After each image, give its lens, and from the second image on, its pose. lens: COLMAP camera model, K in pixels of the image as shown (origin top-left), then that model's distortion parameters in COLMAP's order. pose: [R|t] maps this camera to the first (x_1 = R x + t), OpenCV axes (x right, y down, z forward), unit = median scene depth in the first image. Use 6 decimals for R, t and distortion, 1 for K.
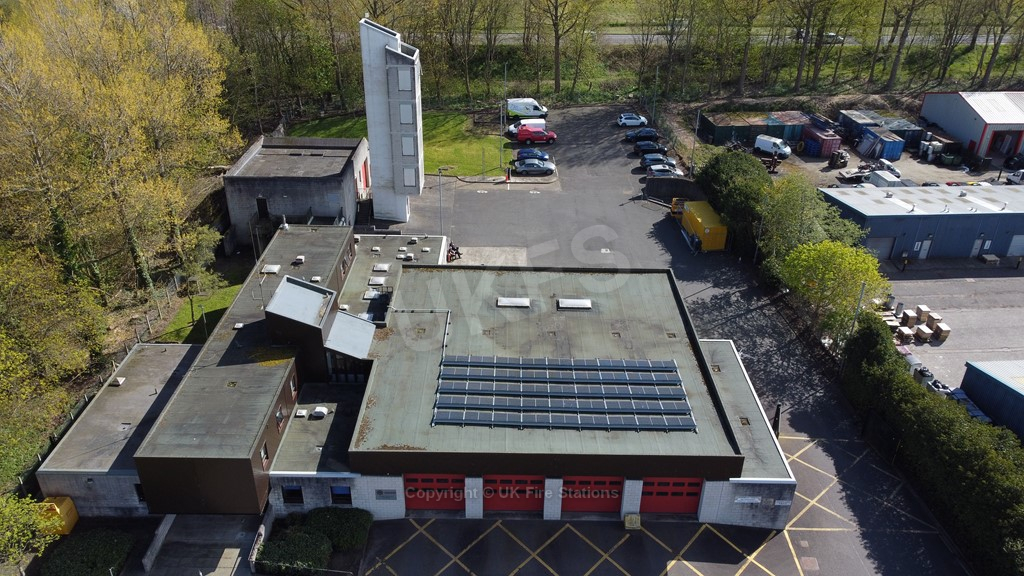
lens RADIAL K [[773.6, 0, 510.5], [0, 773.6, 288.0], [0, 0, 1]] dist [0.009573, -0.012756]
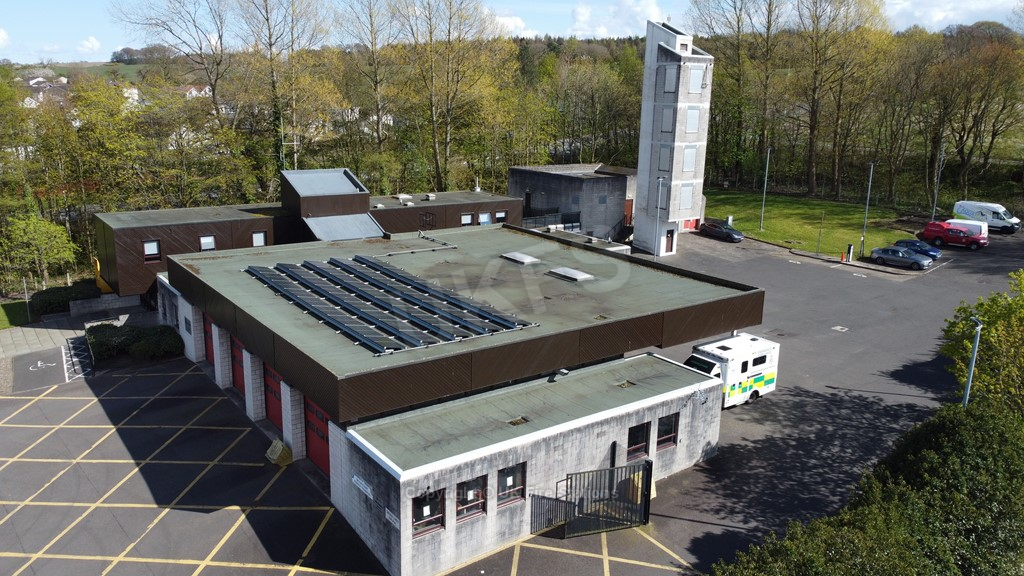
lens RADIAL K [[773.6, 0, 511.2], [0, 773.6, 286.7], [0, 0, 1]] dist [0.009573, -0.012756]
pose [[0.598329, 0.194701, -0.777235, 0.553419], [-0.402328, 0.911879, -0.081289, 0.101316], [0.692917, 0.361341, 0.623938, 0.473667]]
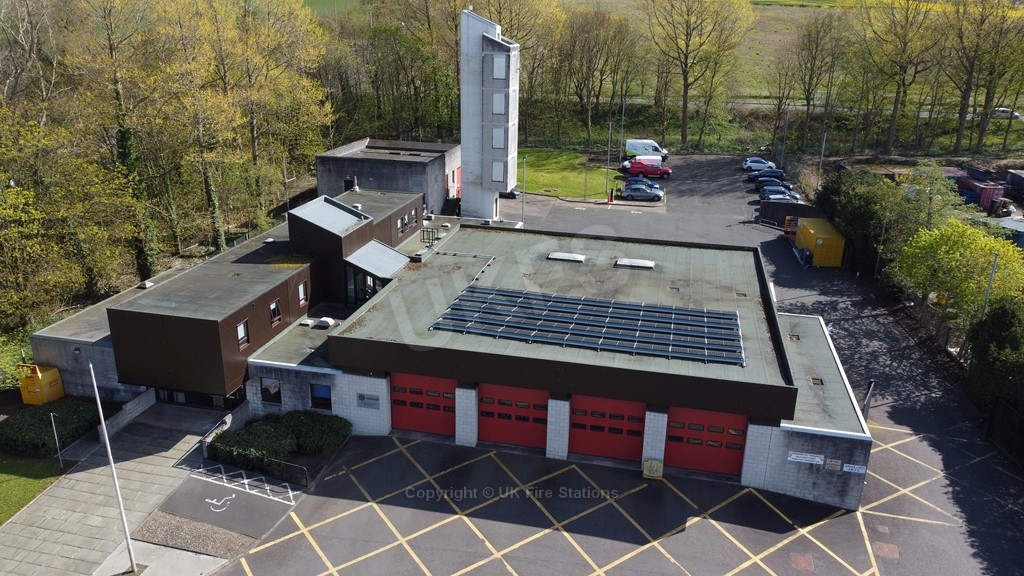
lens RADIAL K [[773.6, 0, 511.1], [0, 773.6, 288.4], [0, 0, 1]] dist [0.009573, -0.012756]
pose [[0.975564, 0.076740, -0.205881, 0.117005], [-0.110827, 0.980955, -0.159515, 0.185843], [0.189718, 0.178435, 0.965488, 0.117235]]
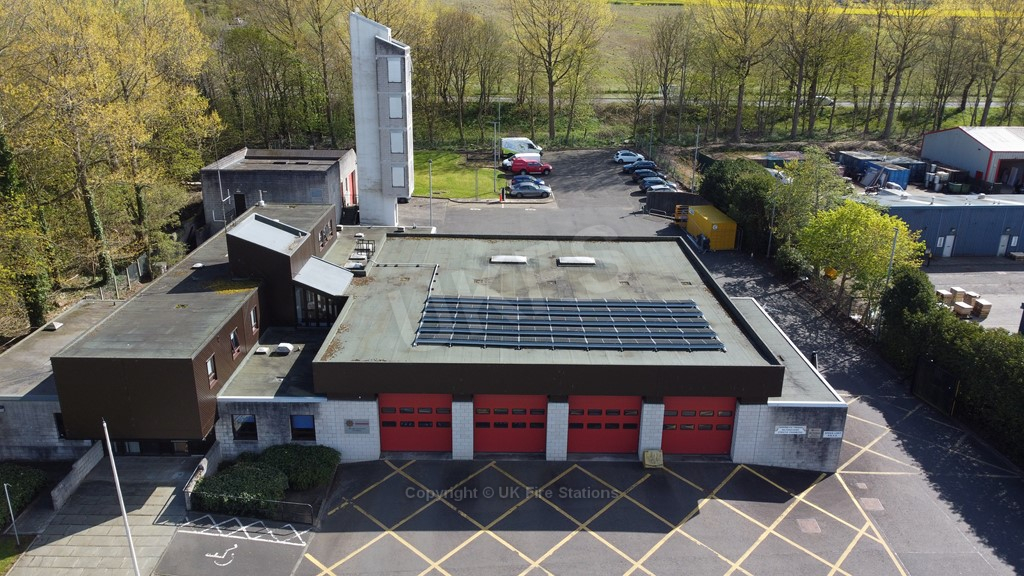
lens RADIAL K [[773.6, 0, 511.0], [0, 773.6, 289.0], [0, 0, 1]] dist [0.009573, -0.012756]
pose [[0.999959, -0.004750, 0.007645, -0.000502], [0.005960, 0.985952, -0.166920, 0.184219], [-0.006745, 0.166959, 0.985941, 0.107836]]
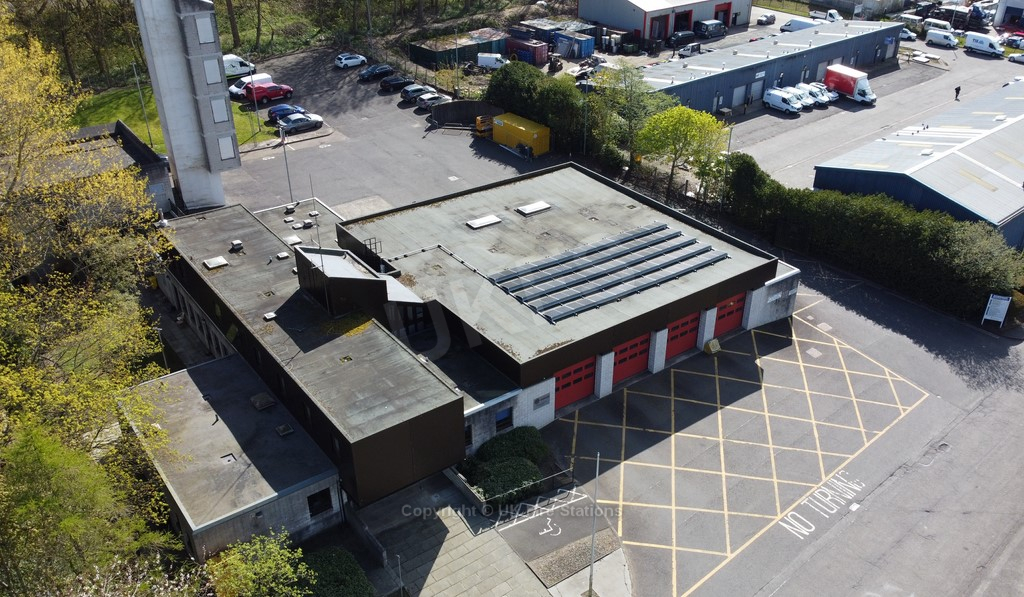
lens RADIAL K [[876.5, 0, 564.3], [0, 876.5, 301.7], [0, 0, 1]] dist [0.010355, -0.012902]
pose [[0.779615, -0.307086, 0.545801, -0.508940], [0.291502, 0.949298, 0.117729, 0.012328], [-0.554281, 0.067319, 0.829603, 0.018545]]
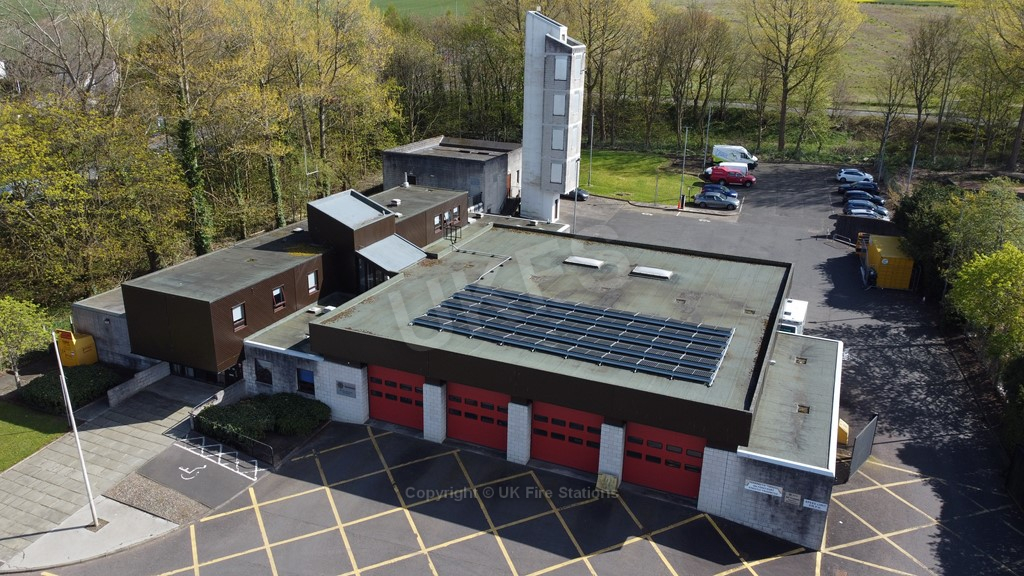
lens RADIAL K [[773.6, 0, 511.3], [0, 773.6, 287.9], [0, 0, 1]] dist [0.009573, -0.012756]
pose [[0.920013, 0.136416, -0.367377, 0.233330], [-0.197595, 0.971046, -0.134258, 0.165841], [0.338425, 0.196111, 0.920331, 0.150030]]
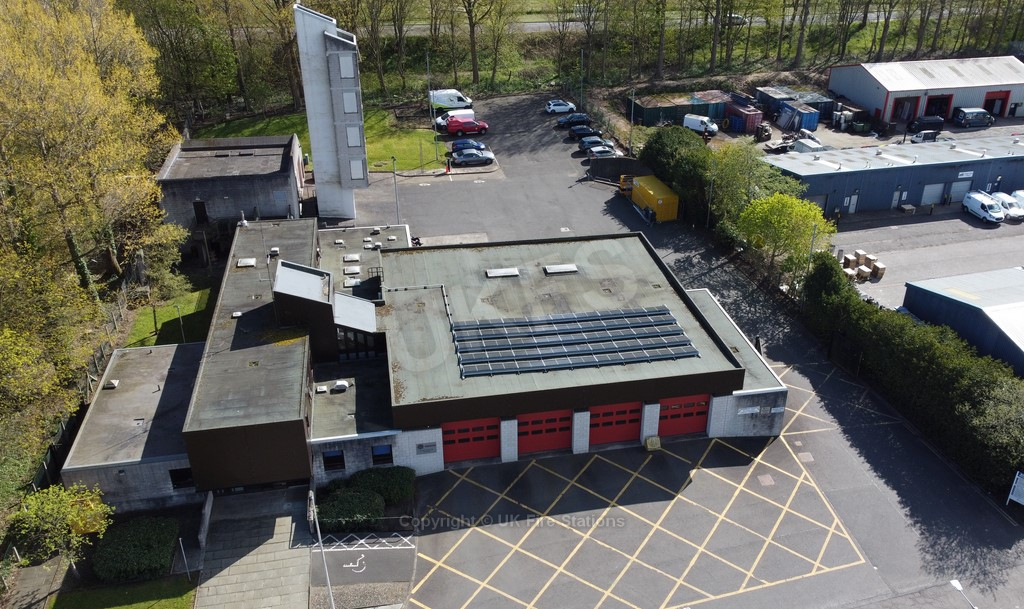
lens RADIAL K [[876.5, 0, 577.6], [0, 876.5, 328.0], [0, 0, 1]] dist [0.010355, -0.012902]
pose [[0.972806, -0.103365, 0.207277, -0.134596], [0.102185, 0.994630, 0.016419, 0.075191], [-0.207861, 0.005208, 0.978144, -0.142931]]
